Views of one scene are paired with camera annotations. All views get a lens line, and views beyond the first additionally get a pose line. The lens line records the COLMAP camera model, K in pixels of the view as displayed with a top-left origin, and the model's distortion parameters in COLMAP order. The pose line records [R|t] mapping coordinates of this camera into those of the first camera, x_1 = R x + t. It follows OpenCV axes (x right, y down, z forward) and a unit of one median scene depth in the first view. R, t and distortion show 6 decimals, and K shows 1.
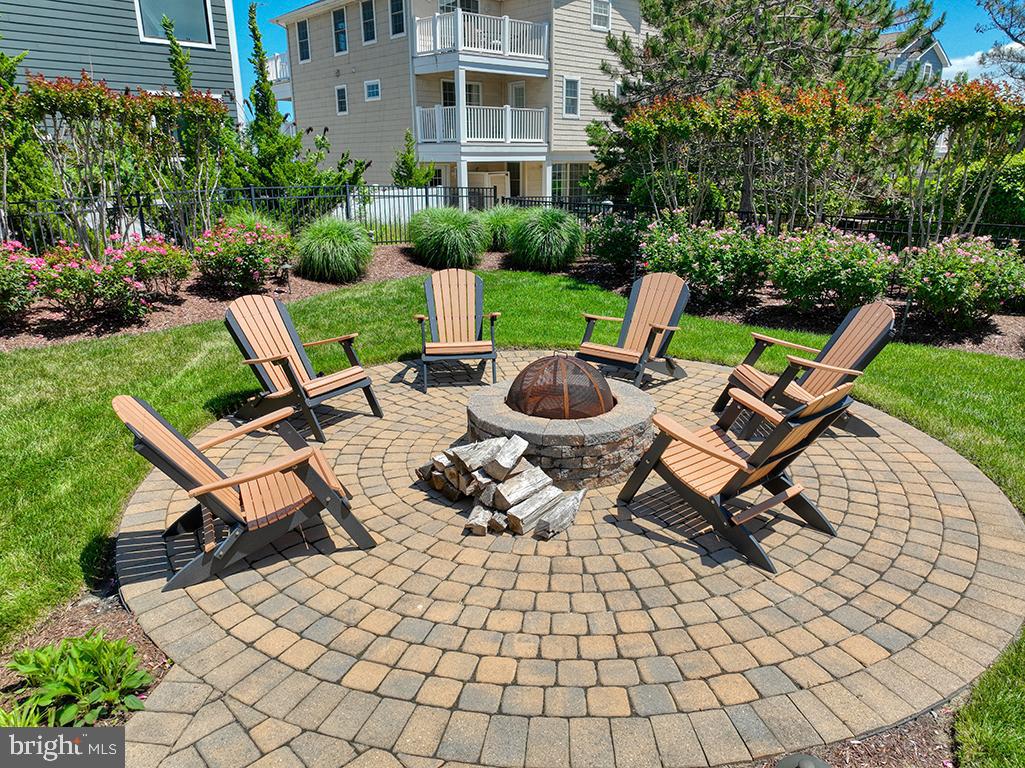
lens RADIAL K [[718.4, 0, 513.9], [0, 718.4, 386.3], [0, 0, 1]] dist [-0.009940, 0.027357]
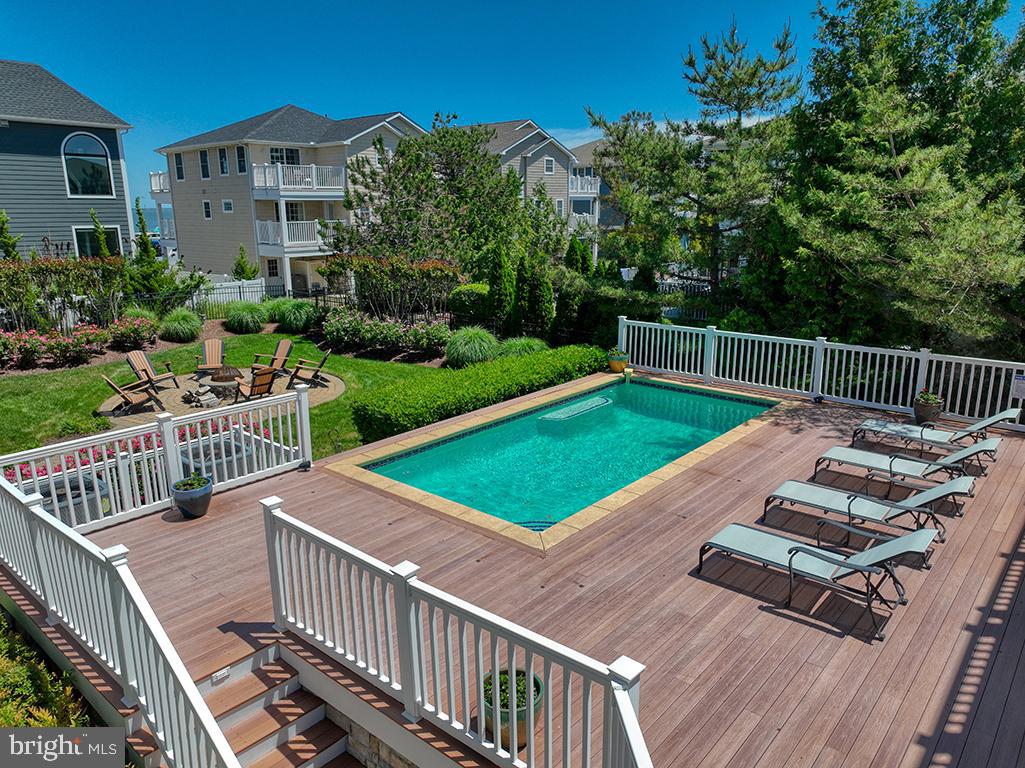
lens RADIAL K [[718.4, 0, 513.9], [0, 718.4, 386.3], [0, 0, 1]] dist [-0.009940, 0.027357]
pose [[0.992086, -0.029122, 0.122135, 0.459869], [0.036128, 0.997802, -0.055544, 0.135599], [-0.120249, 0.059517, 0.990958, -1.190966]]
